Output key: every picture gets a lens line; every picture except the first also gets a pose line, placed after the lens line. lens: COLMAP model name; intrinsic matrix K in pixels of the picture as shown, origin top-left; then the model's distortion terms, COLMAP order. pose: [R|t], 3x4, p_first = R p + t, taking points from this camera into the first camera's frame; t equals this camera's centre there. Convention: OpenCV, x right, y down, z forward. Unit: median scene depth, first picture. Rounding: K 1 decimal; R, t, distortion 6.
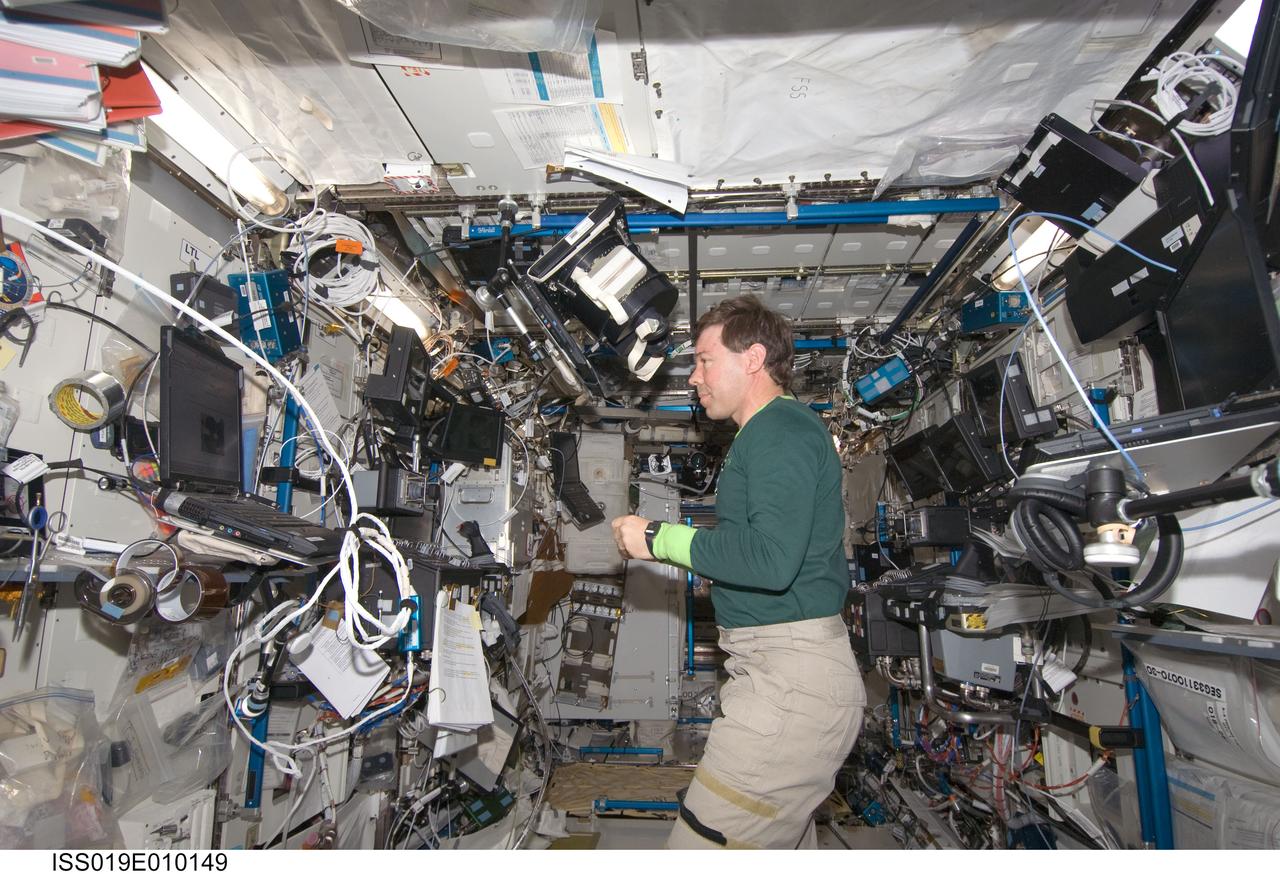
lens RADIAL K [[722.7, 0, 640.0], [0, 722.7, 437.0], [0, 0, 1]] dist [0.043211, -0.050310]
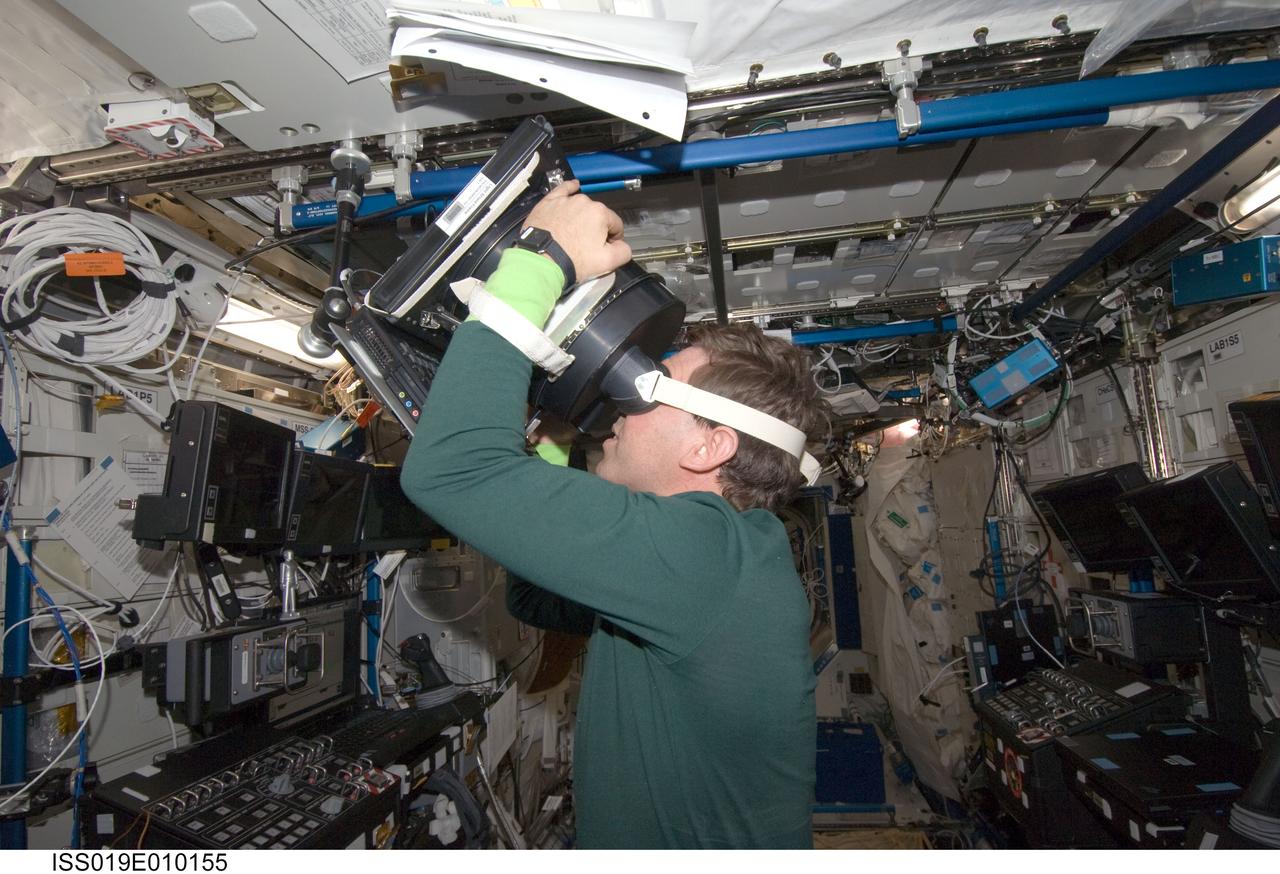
lens RADIAL K [[722.7, 0, 640.0], [0, 722.7, 437.0], [0, 0, 1]] dist [0.043211, -0.050310]
pose [[0.995517, -0.073133, -0.059986, 0.042575], [0.077002, 0.994913, 0.064949, -0.135161], [0.054931, -0.069277, 0.996084, 0.462009]]
